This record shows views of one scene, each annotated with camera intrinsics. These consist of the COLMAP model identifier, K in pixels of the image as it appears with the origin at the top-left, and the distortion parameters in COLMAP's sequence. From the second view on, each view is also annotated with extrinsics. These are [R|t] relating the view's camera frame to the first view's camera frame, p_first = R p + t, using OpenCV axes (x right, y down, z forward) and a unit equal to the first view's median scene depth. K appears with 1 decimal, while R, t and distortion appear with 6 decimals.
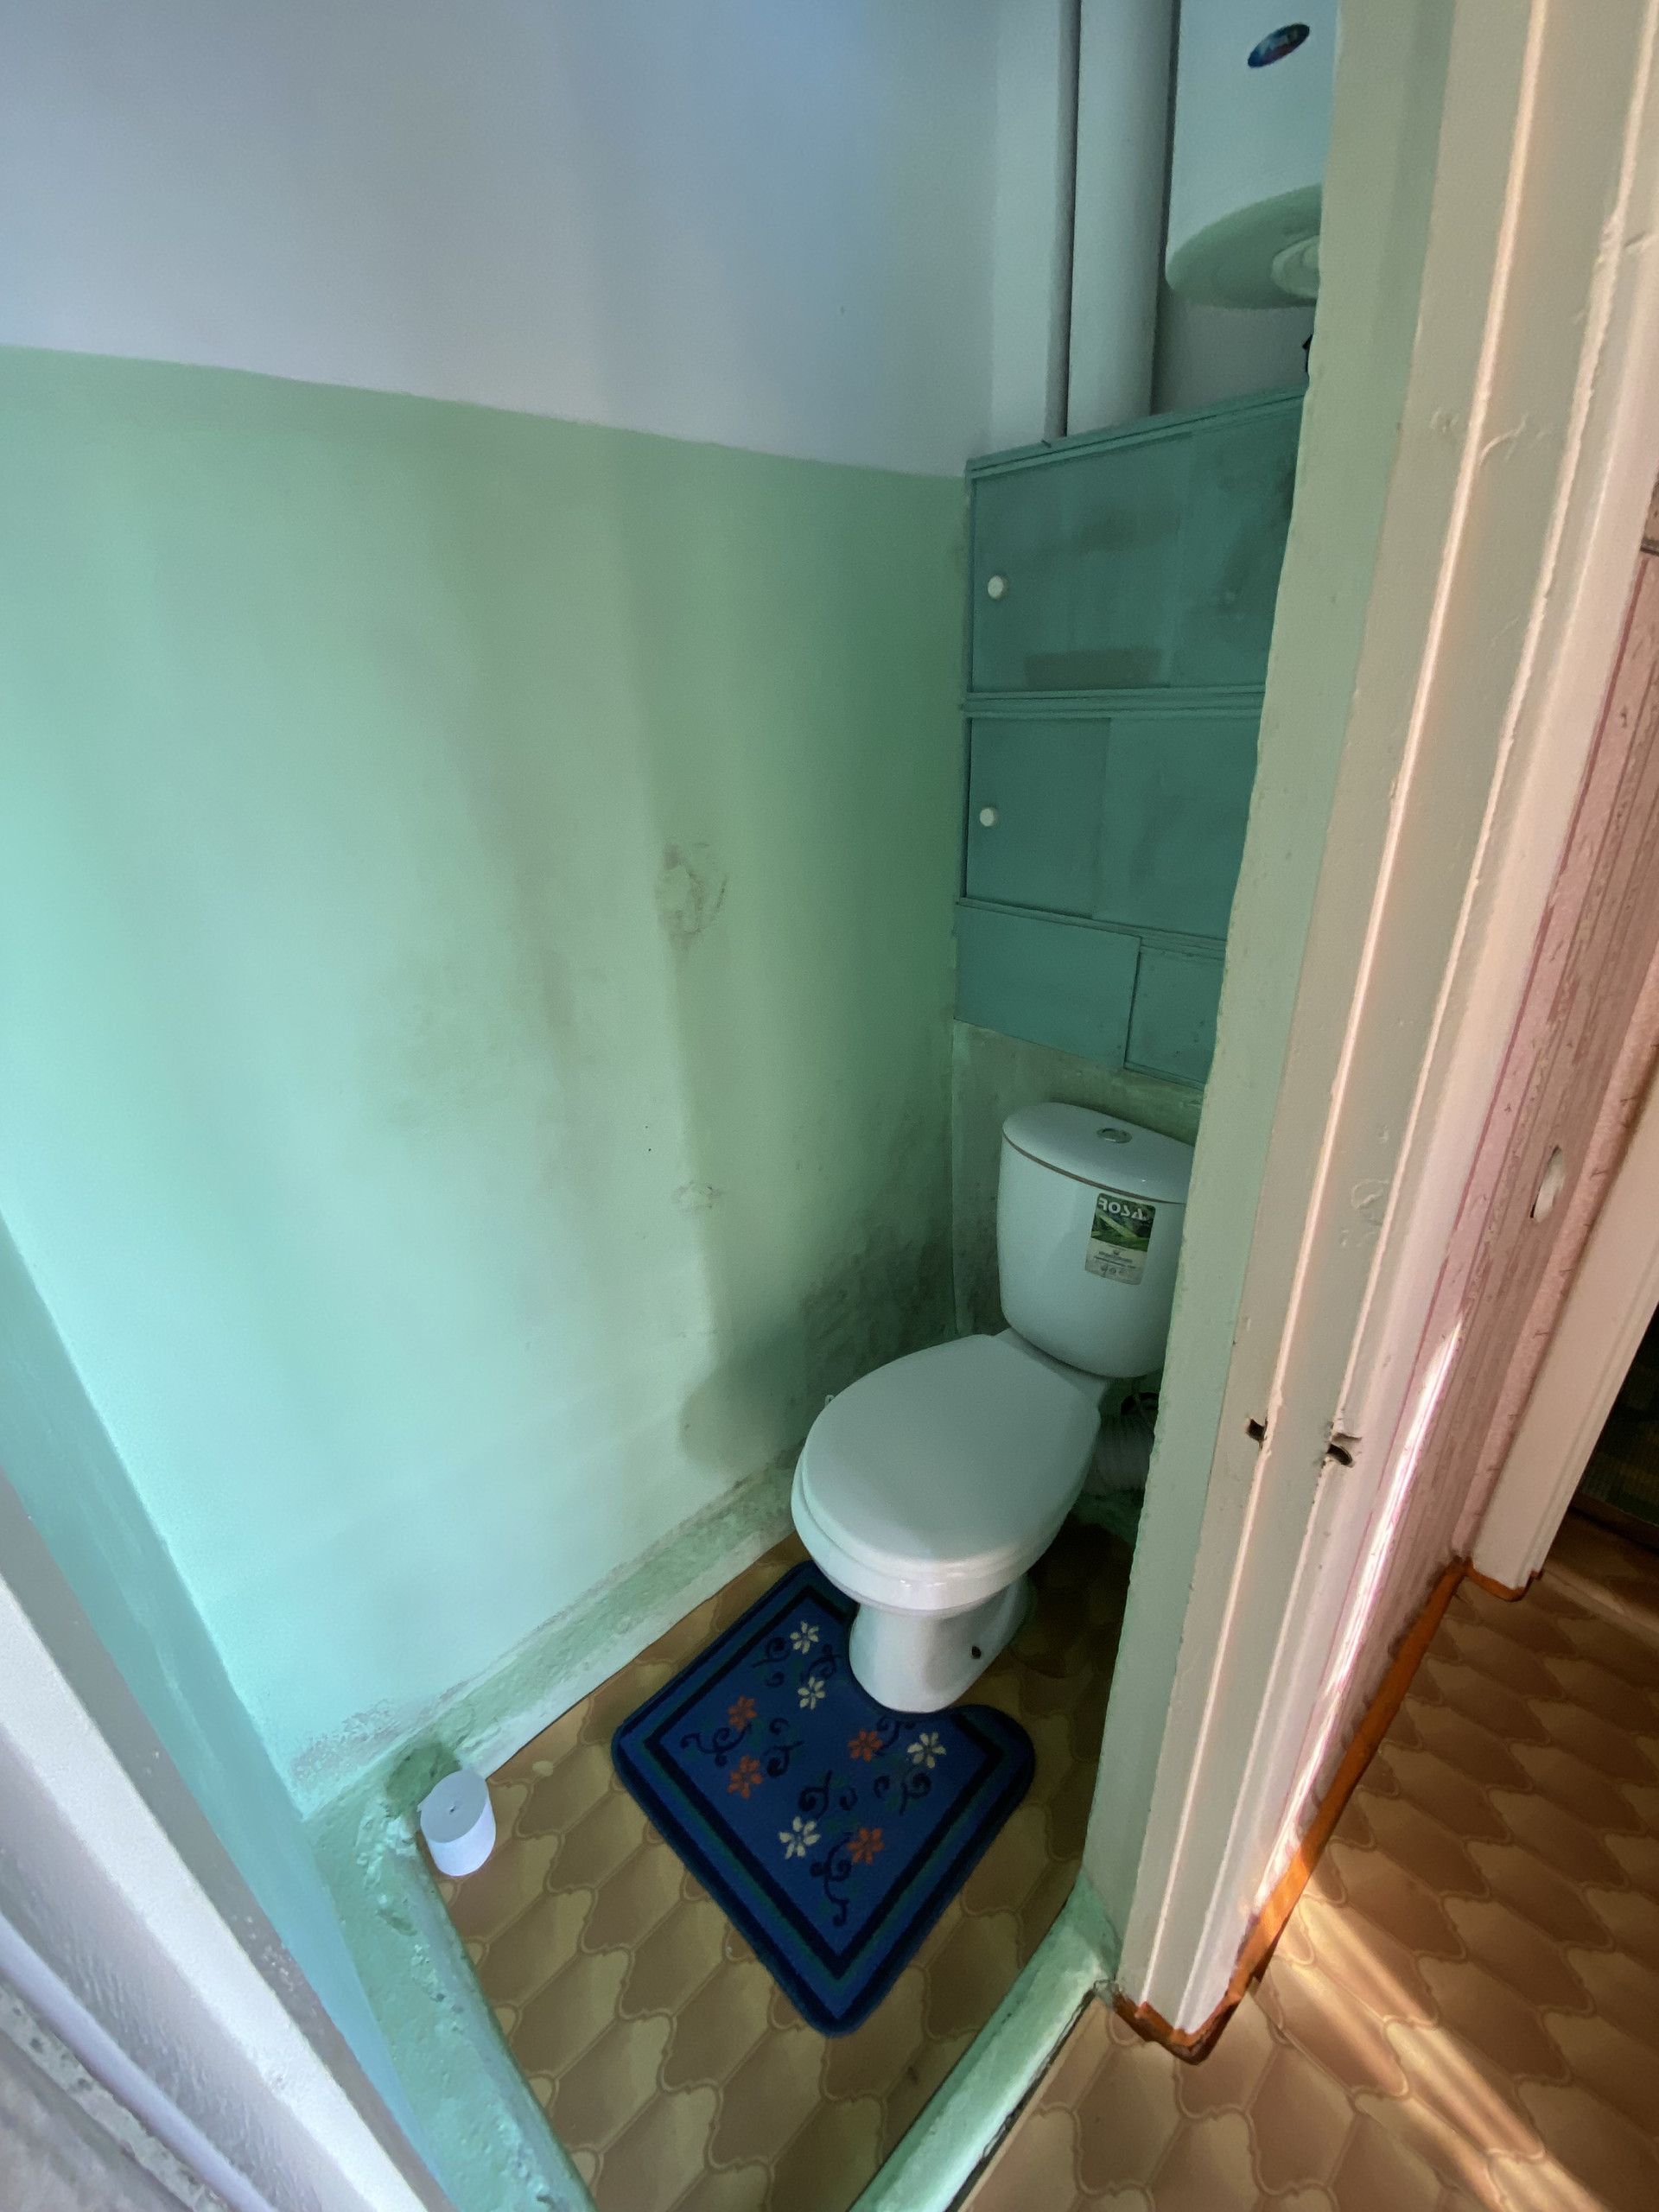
lens RADIAL K [[900.0, 0, 820.3], [0, 900.0, 1108.3], [0, 0, 1]] dist [0.013054, -0.015115]
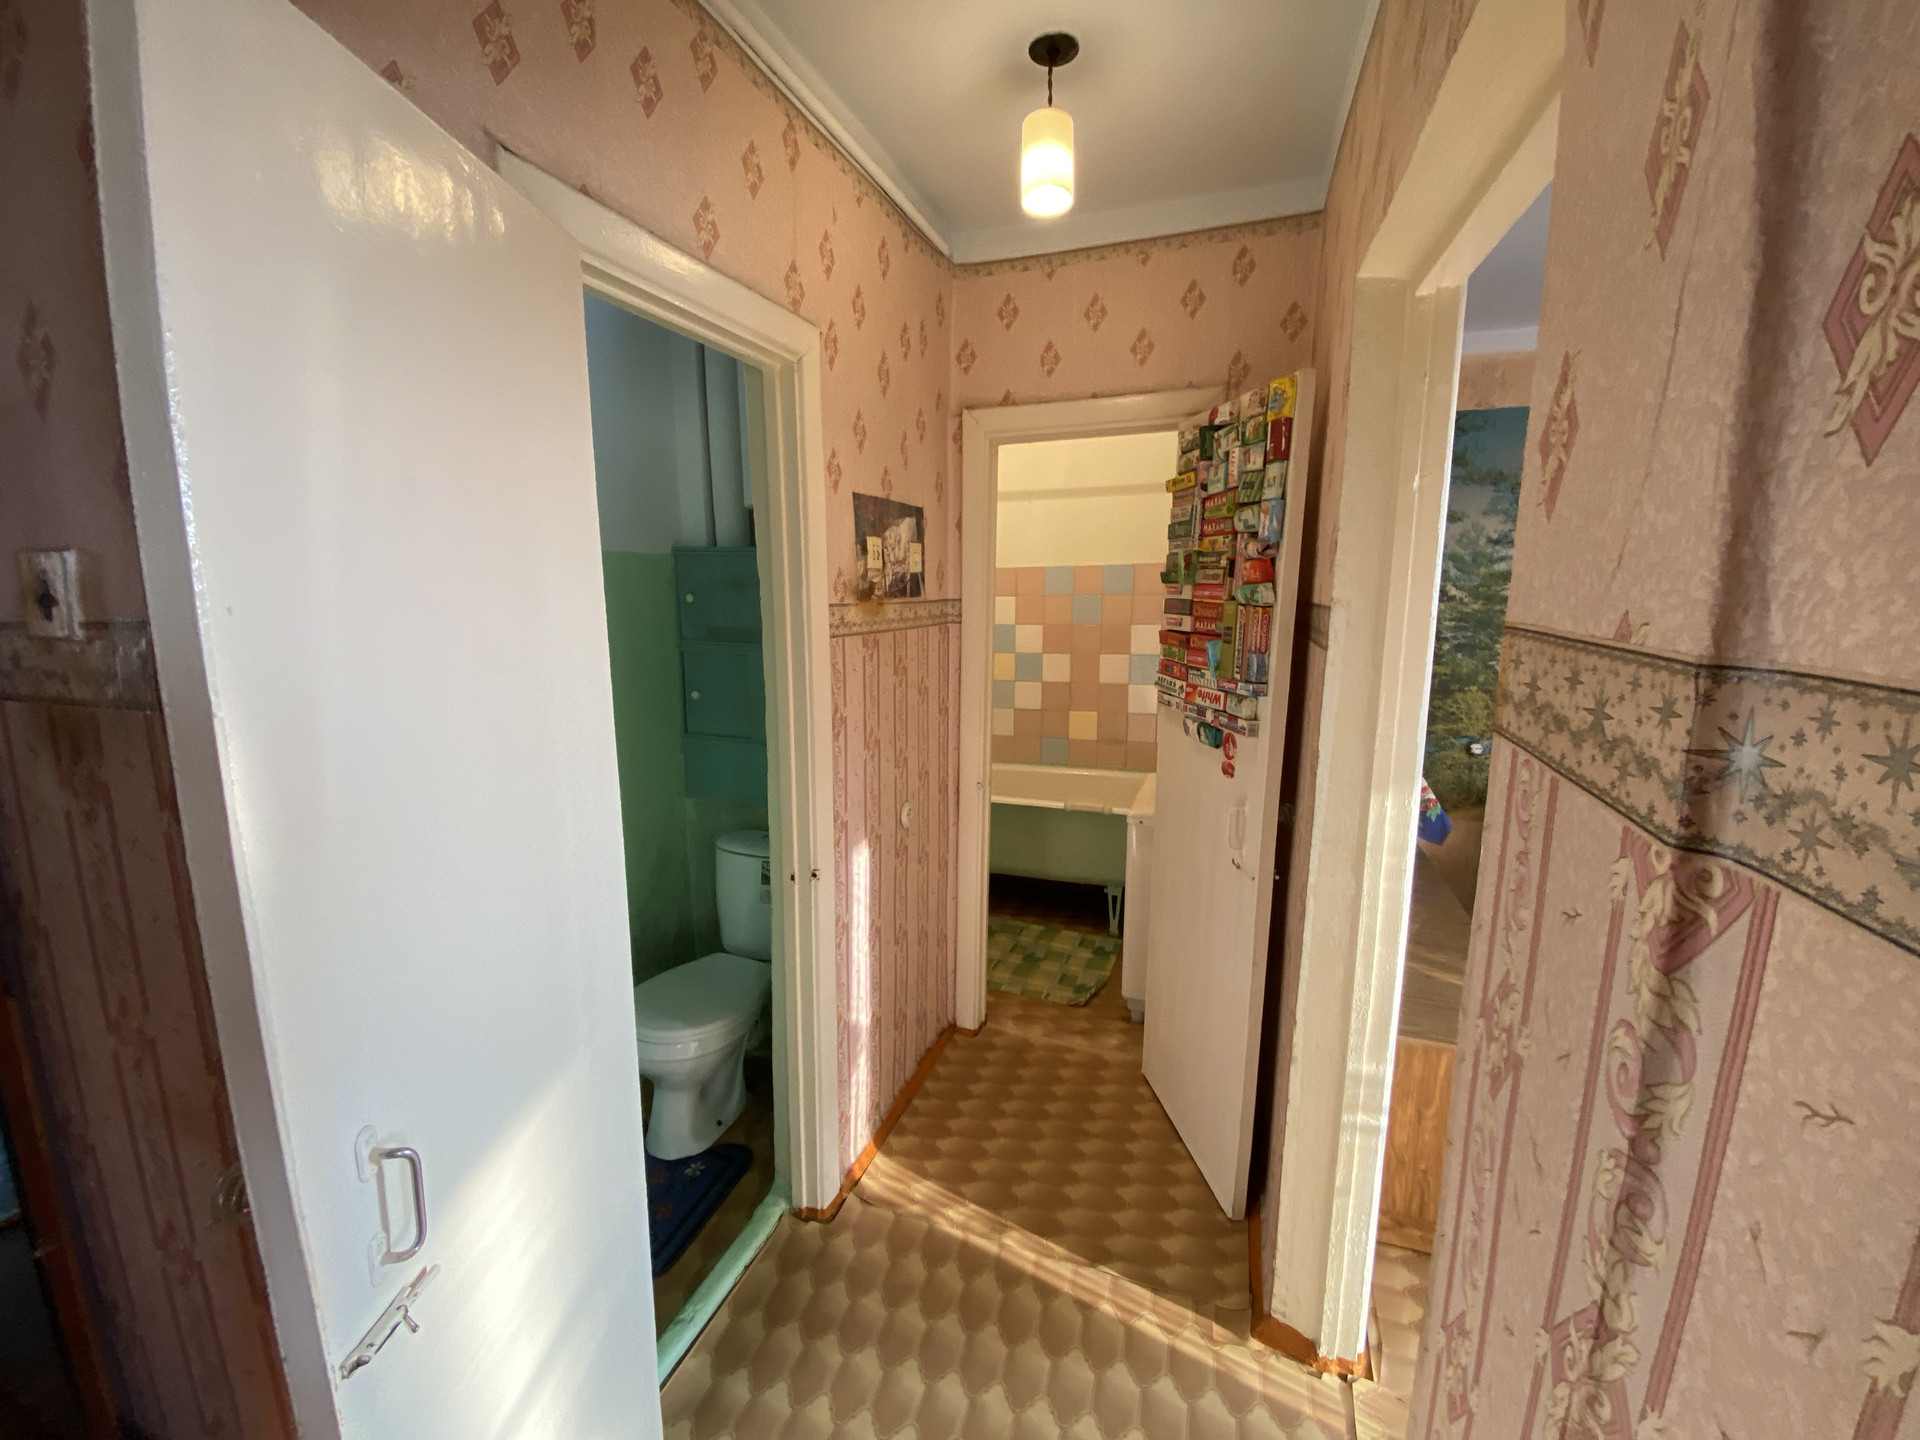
lens RADIAL K [[781.2, 0, 952.7], [0, 781.2, 719.5], [0, 0, 1]] dist [0.013054, -0.015115]
pose [[0.888257, -0.025373, 0.458645, -0.134883], [0.152799, 0.957934, -0.242932, 0.310796], [-0.433188, 0.285866, 0.854768, -0.921592]]
